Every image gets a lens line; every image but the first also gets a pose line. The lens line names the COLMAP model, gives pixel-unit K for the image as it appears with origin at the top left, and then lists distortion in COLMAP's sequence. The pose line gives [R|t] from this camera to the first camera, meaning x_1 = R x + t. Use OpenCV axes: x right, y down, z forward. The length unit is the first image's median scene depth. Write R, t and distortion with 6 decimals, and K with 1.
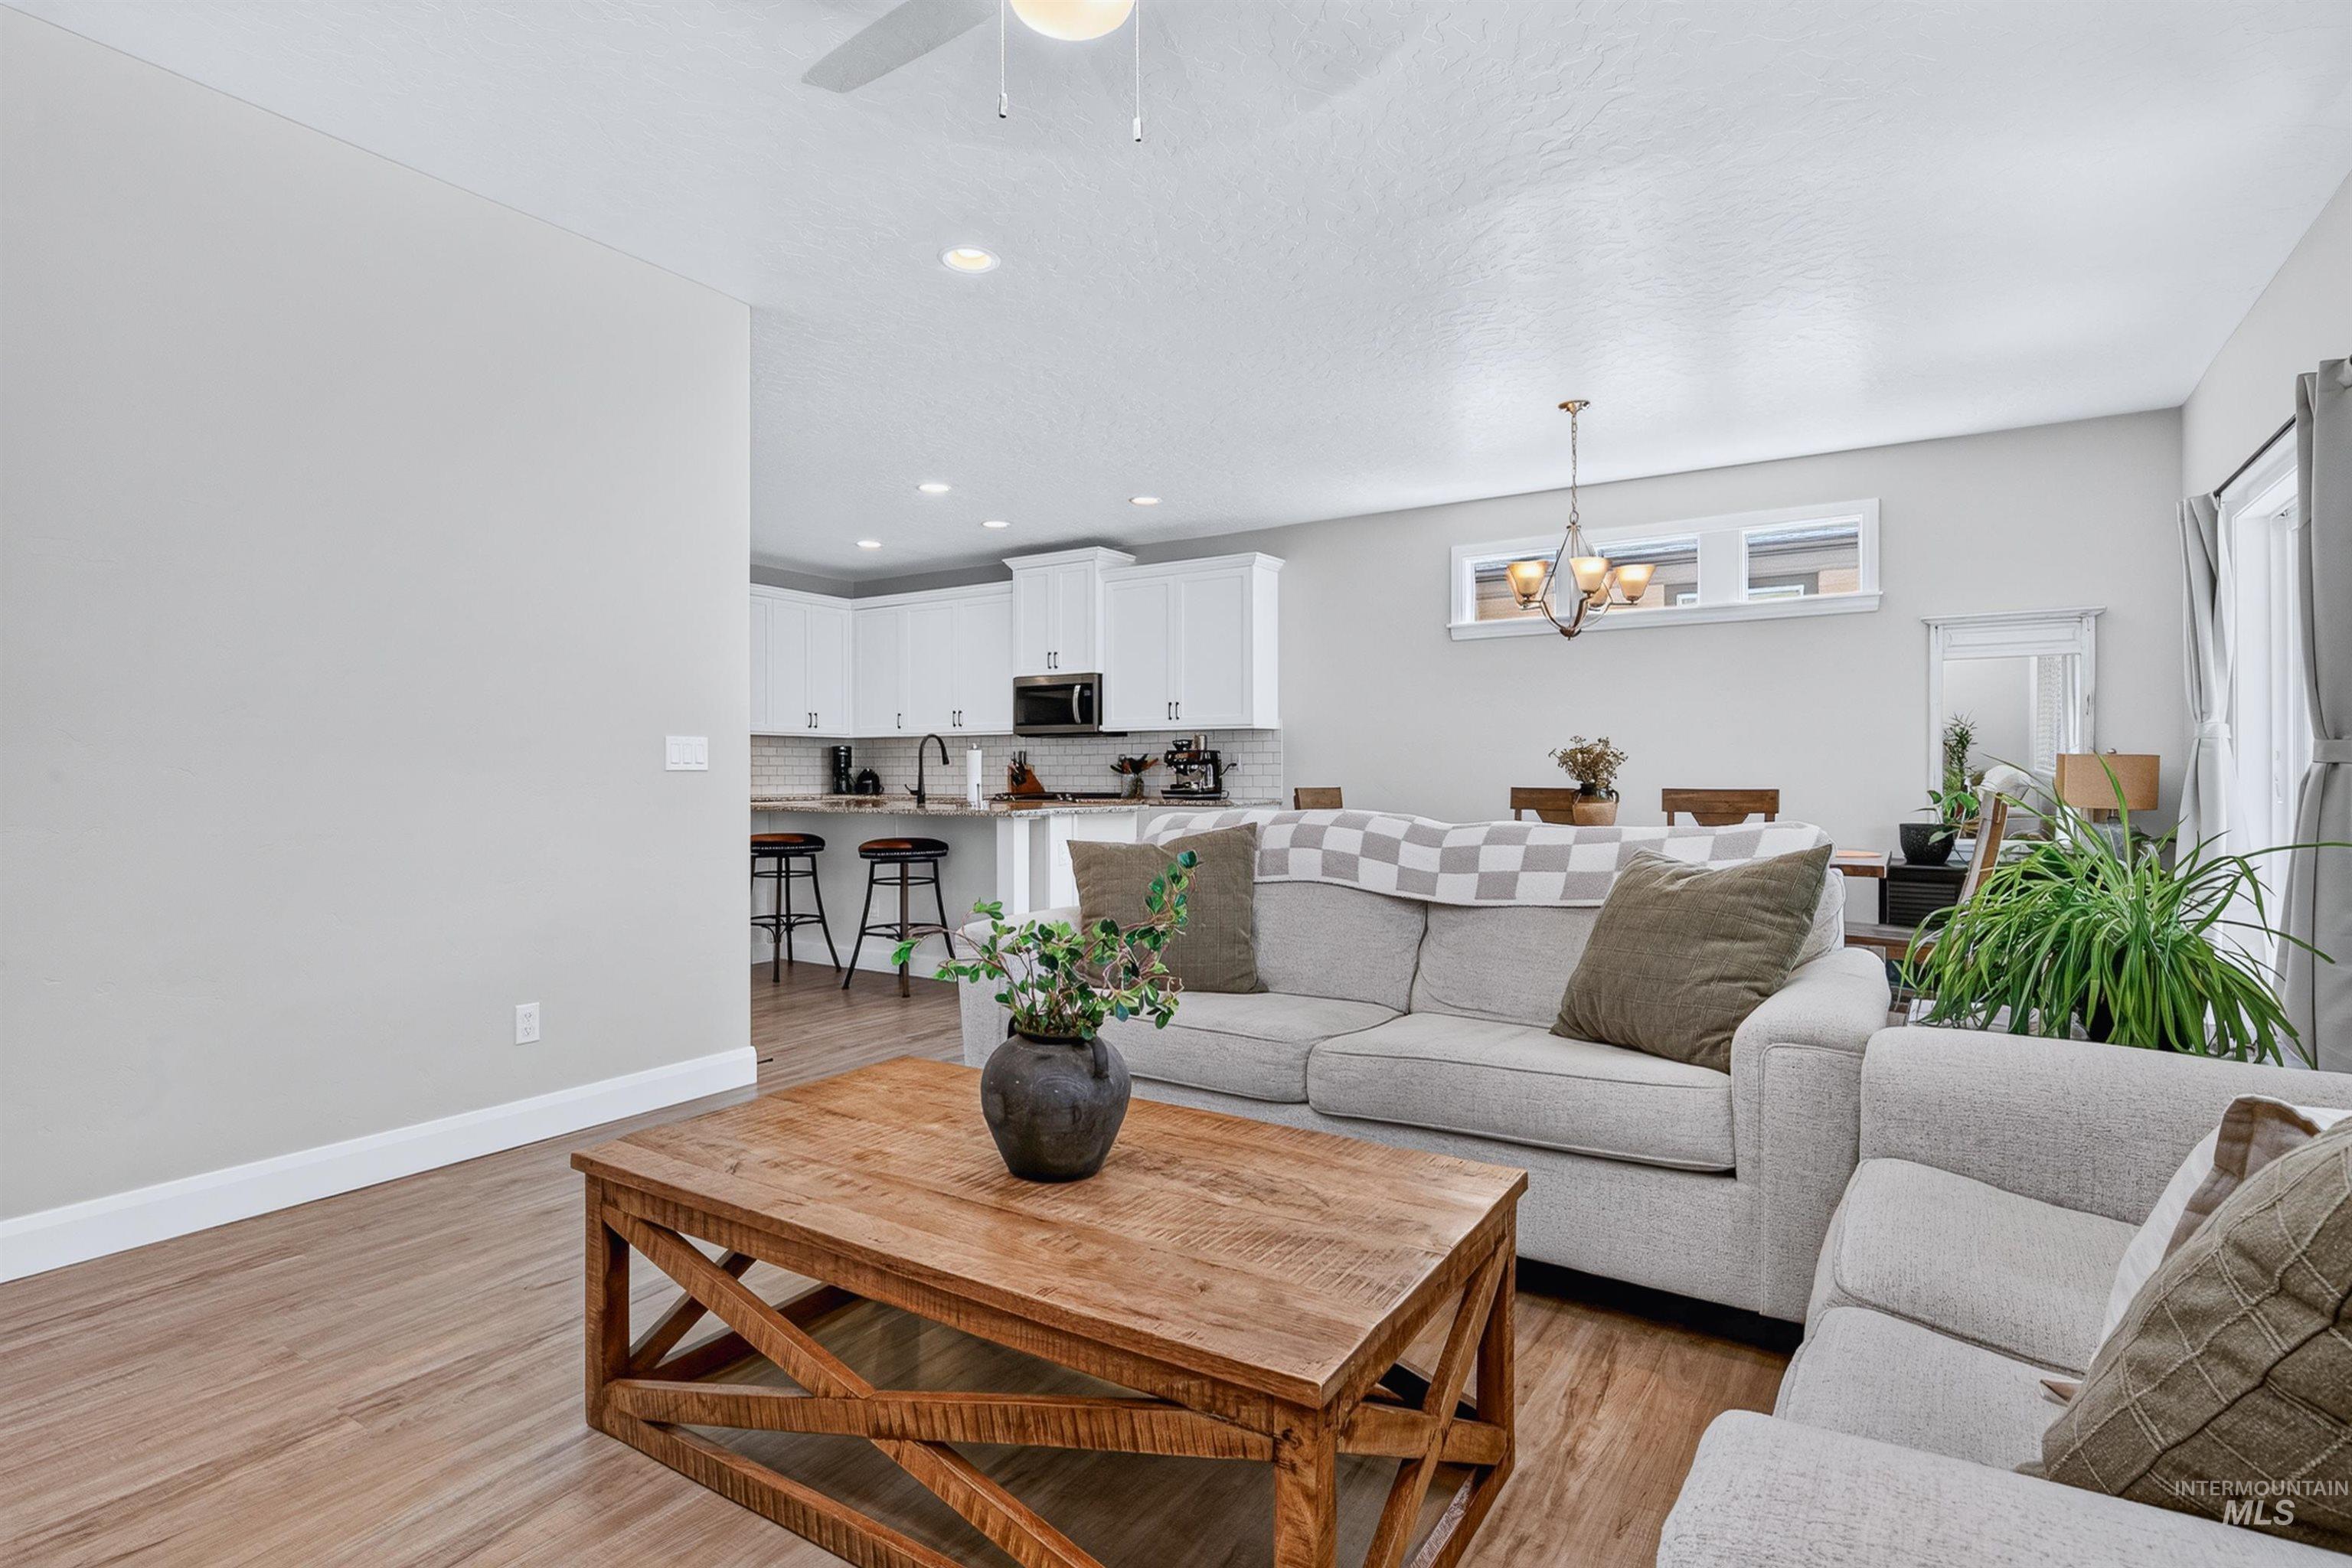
lens RADIAL K [[1164.2, 0, 1176.4], [0, 1164.2, 769.0], [0, 0, 1]] dist [0.004315, -0.001784]
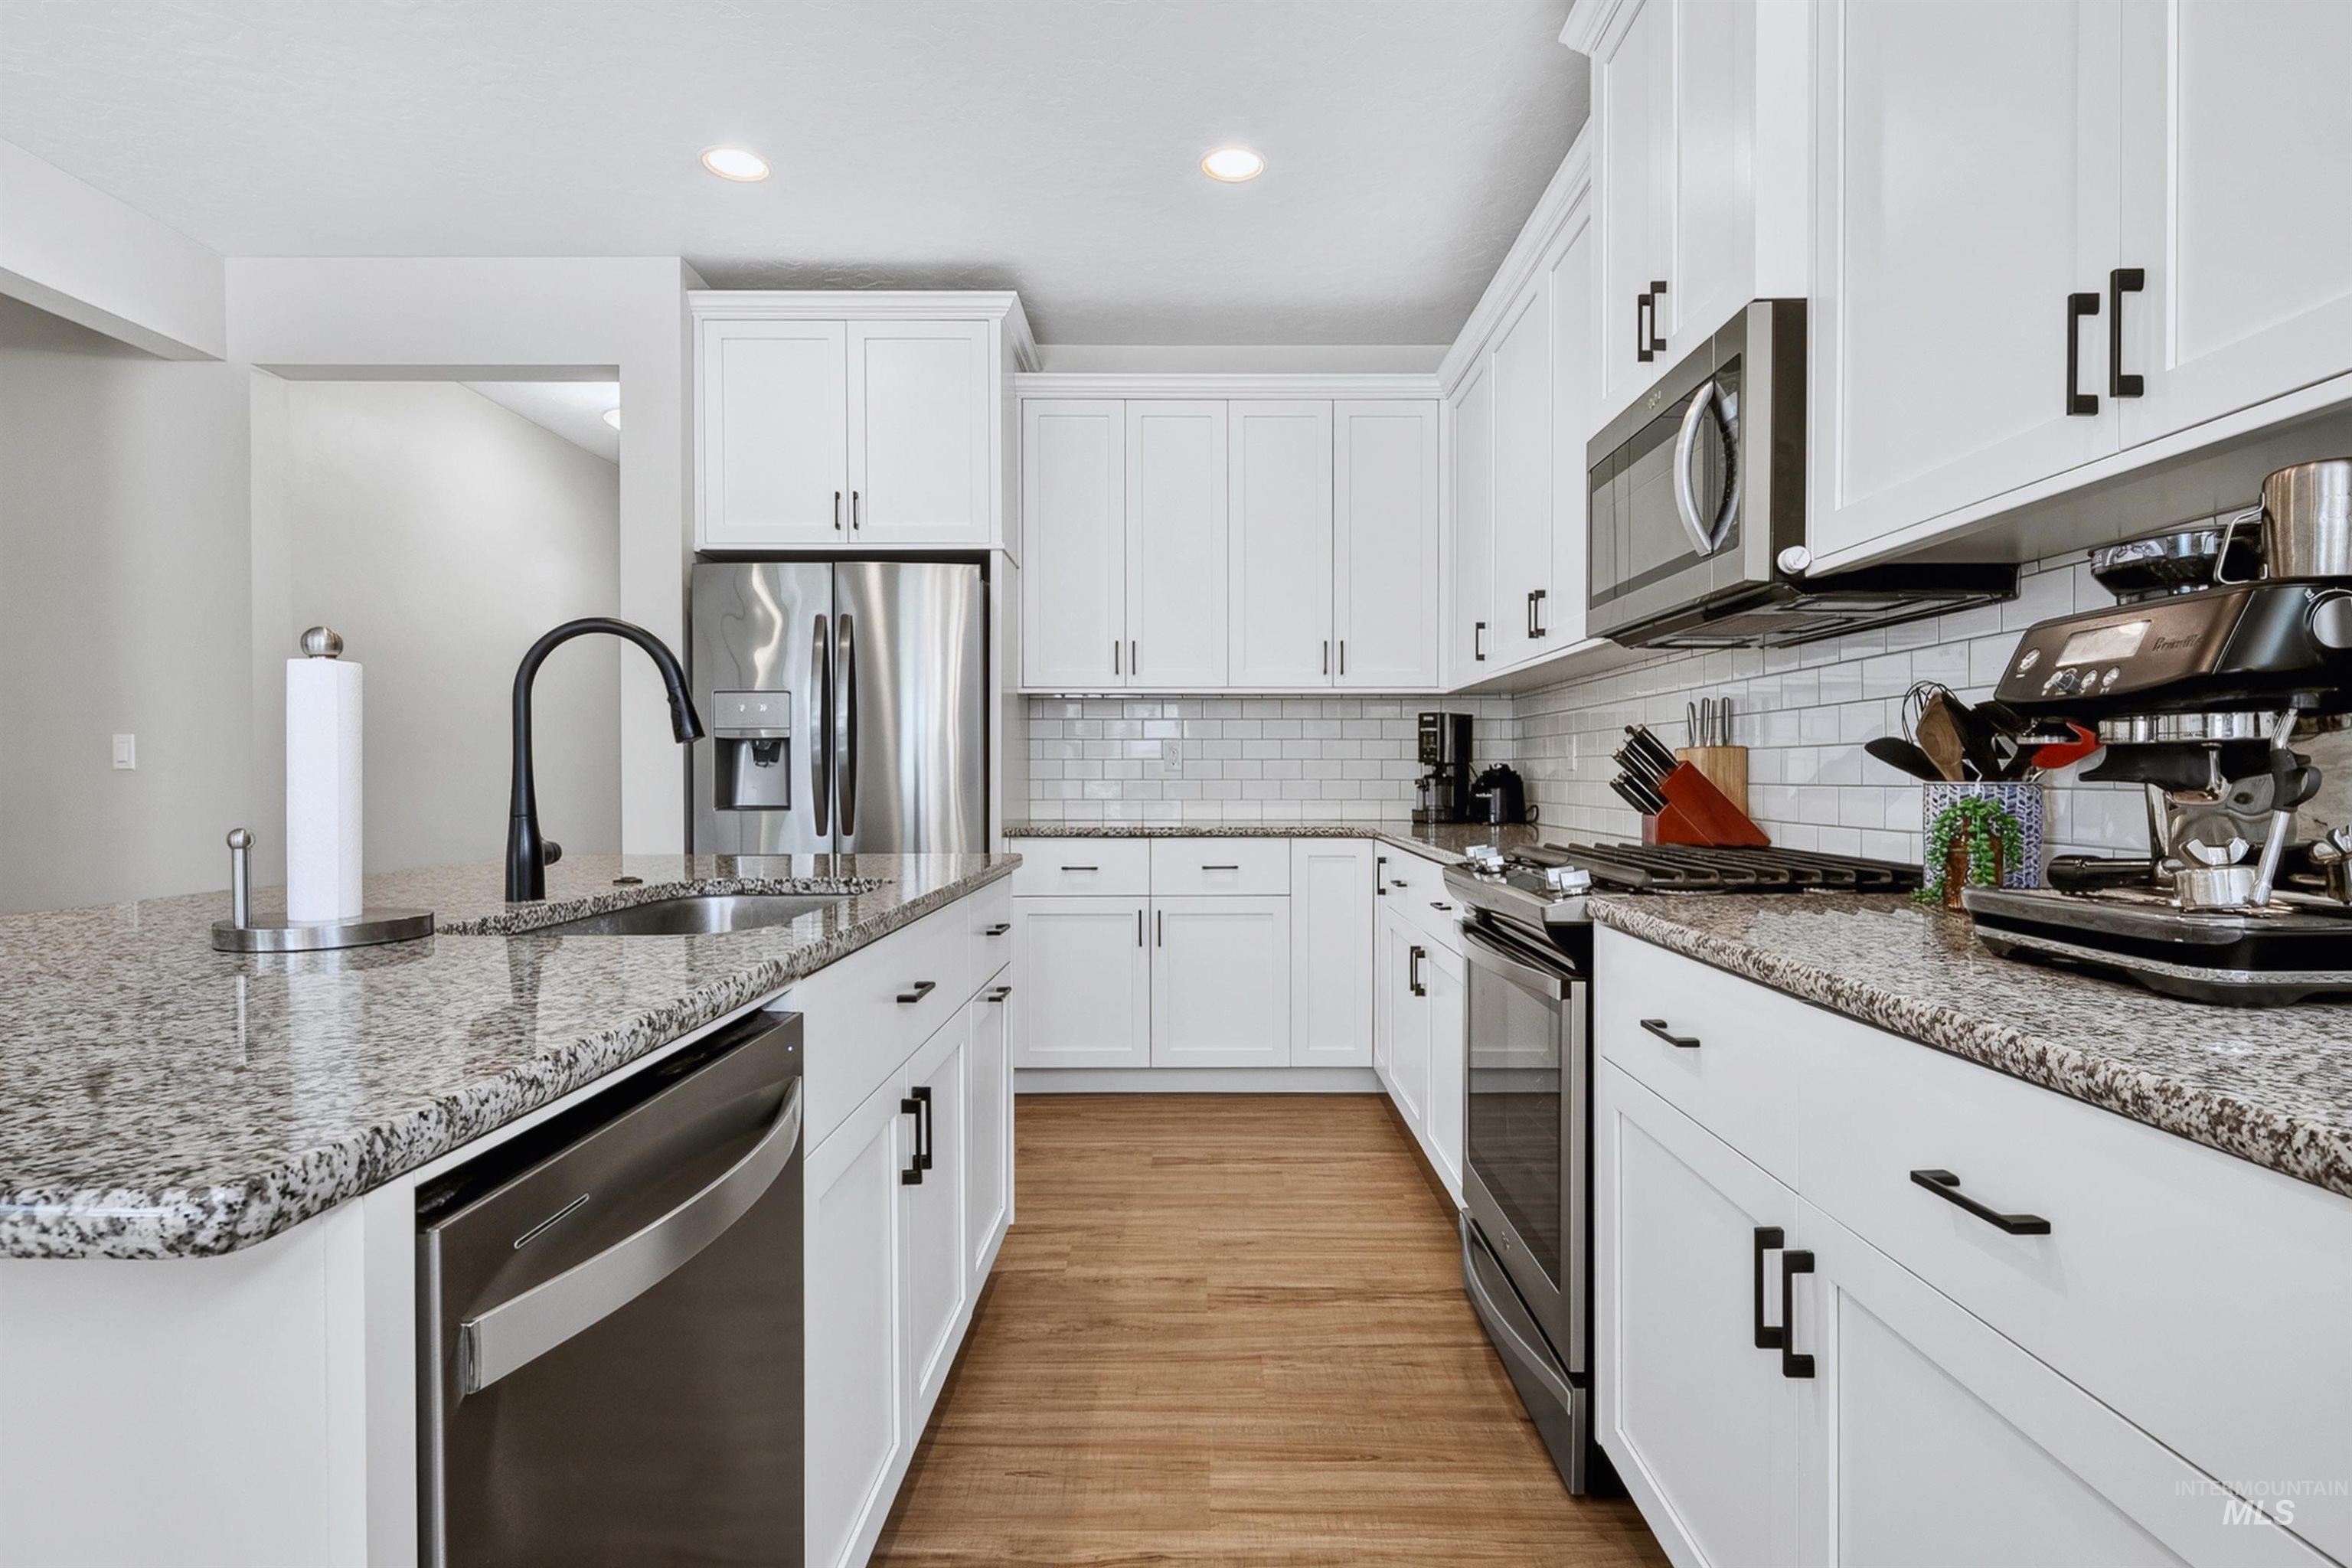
lens RADIAL K [[1164.2, 0, 1183.1], [0, 1164.2, 793.0], [0, 0, 1]] dist [0.004315, -0.001784]
pose [[0.541184, 0.016979, -0.840733, 0.048726], [0.000279, 0.999792, 0.020371, 0.001544], [0.840904, -0.011259, 0.541067, 0.825858]]
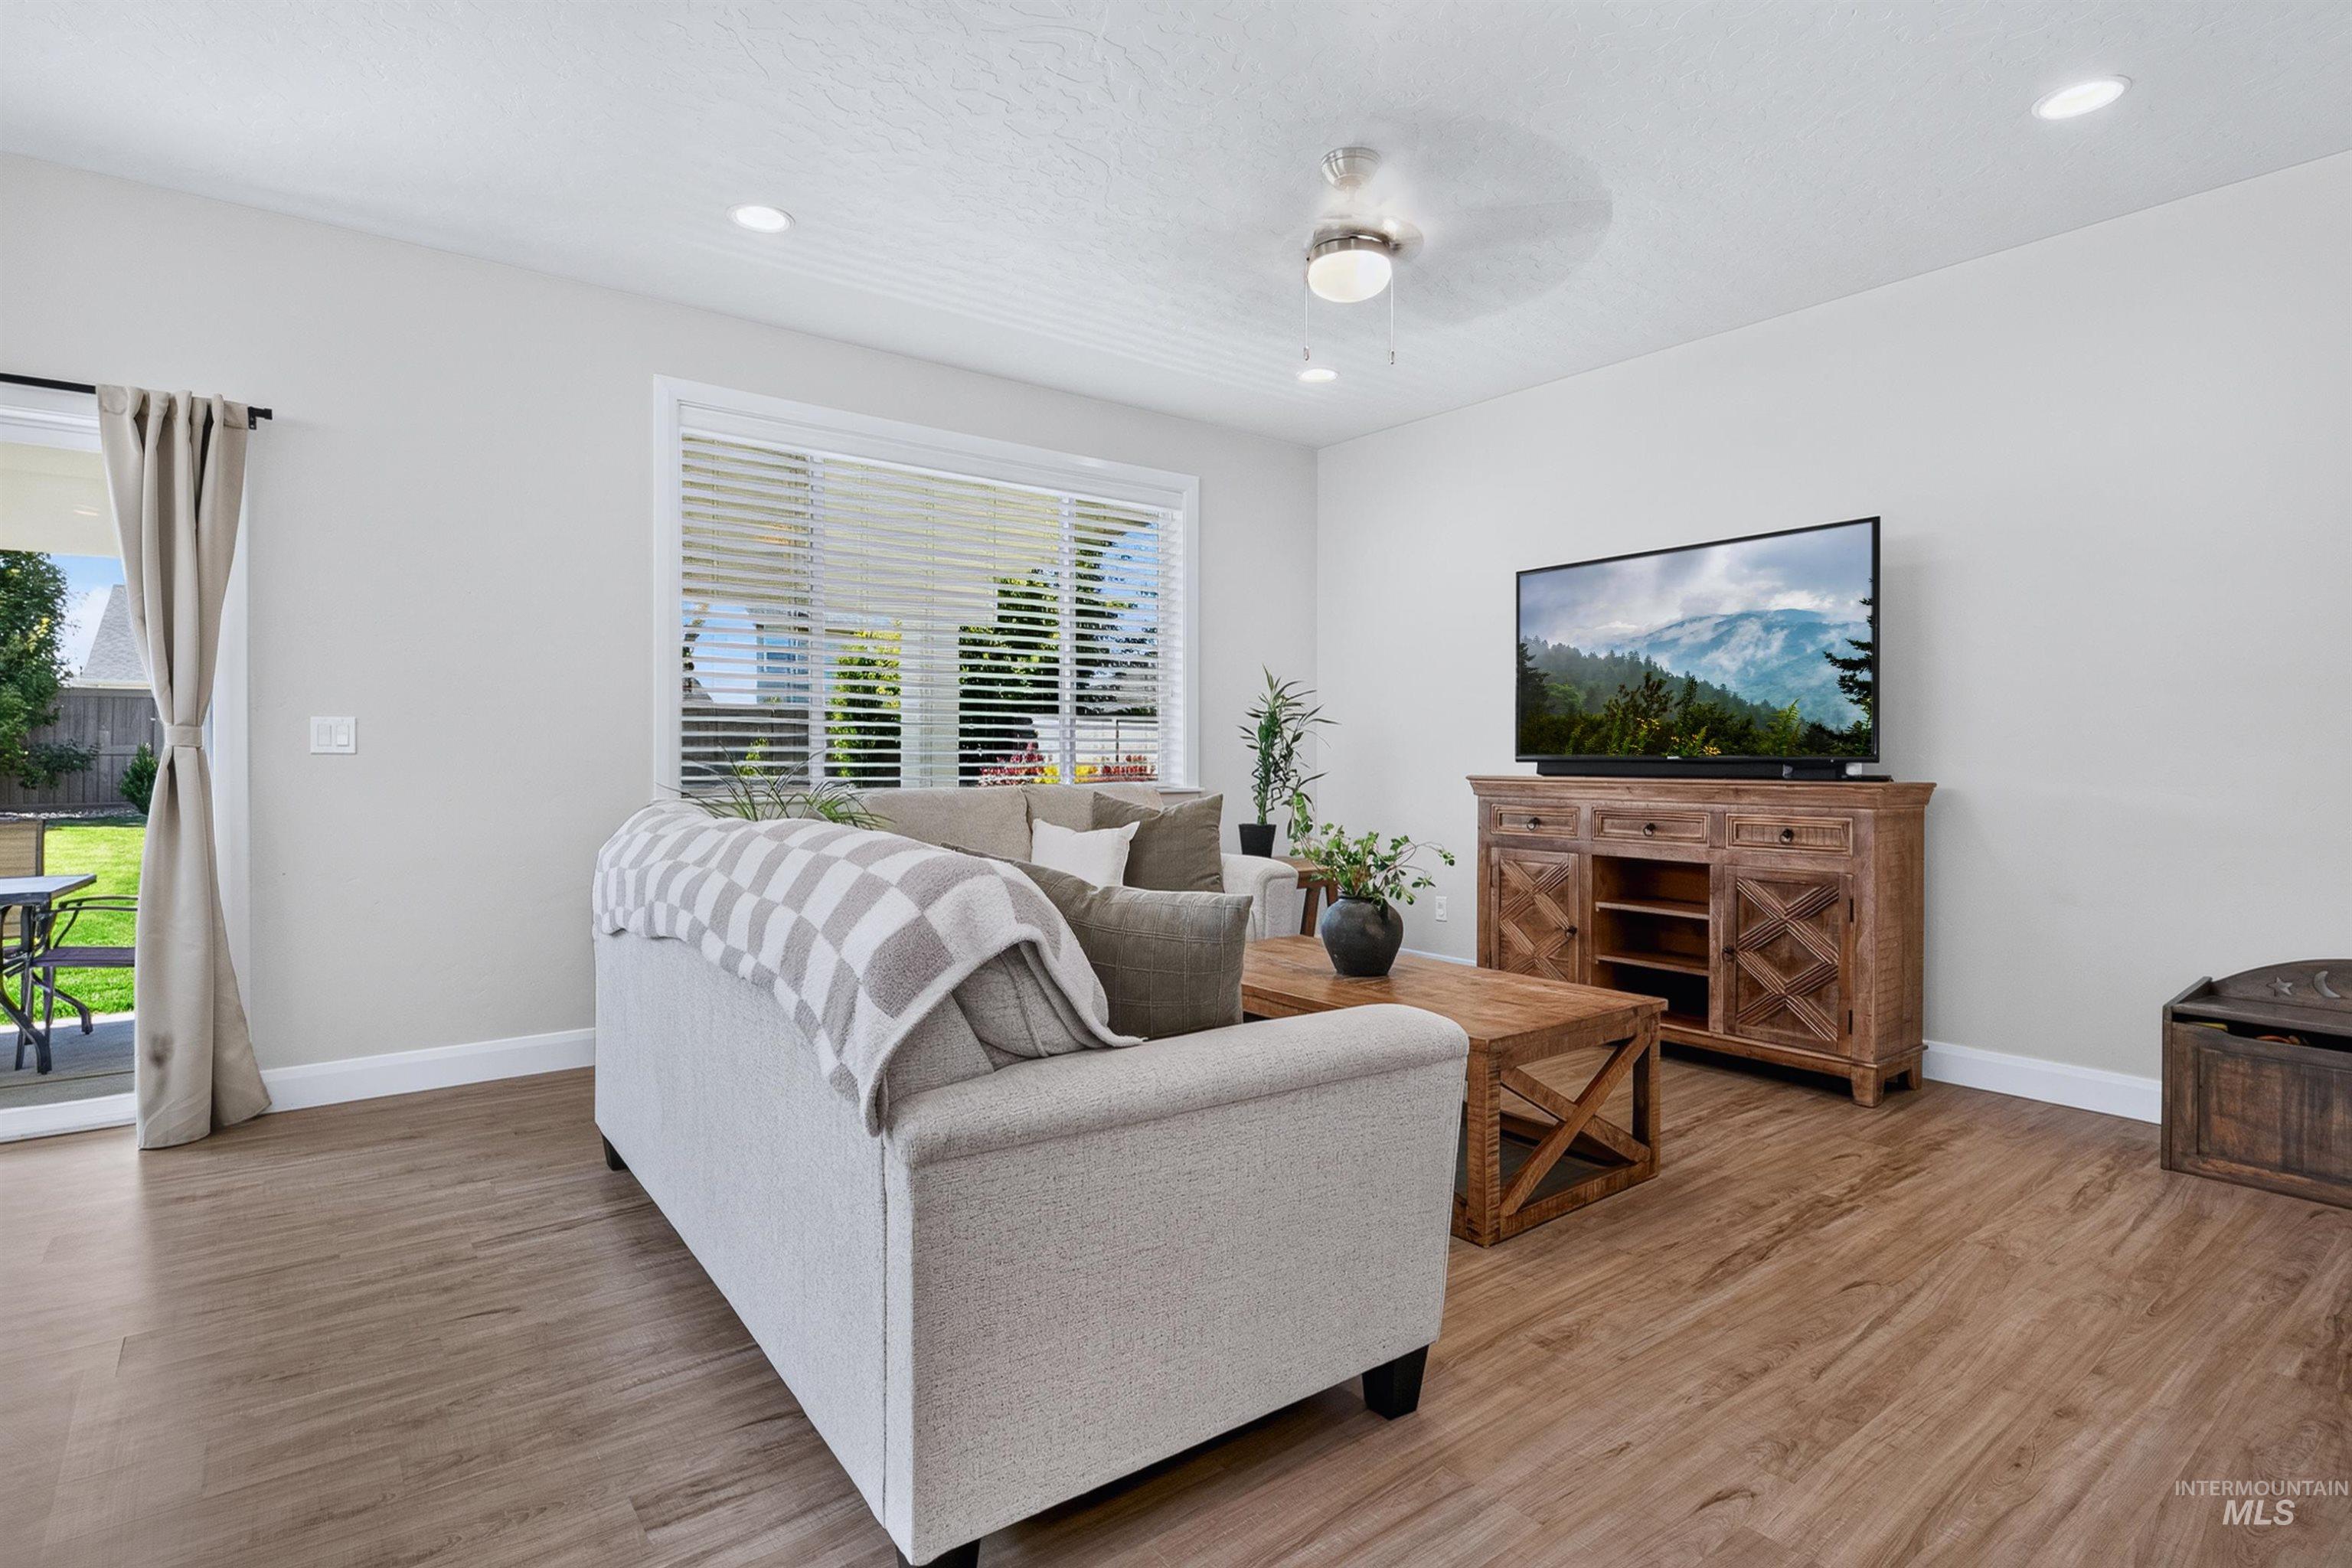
lens RADIAL K [[1164.2, 0, 1169.1], [0, 1164.2, 768.9], [0, 0, 1]] dist [0.004315, -0.001784]
pose [[-0.940757, -0.004666, 0.339048, -0.102511], [-0.001524, 0.999953, 0.009532, 0.001551], [-0.339077, 0.008451, -0.940721, 0.661375]]
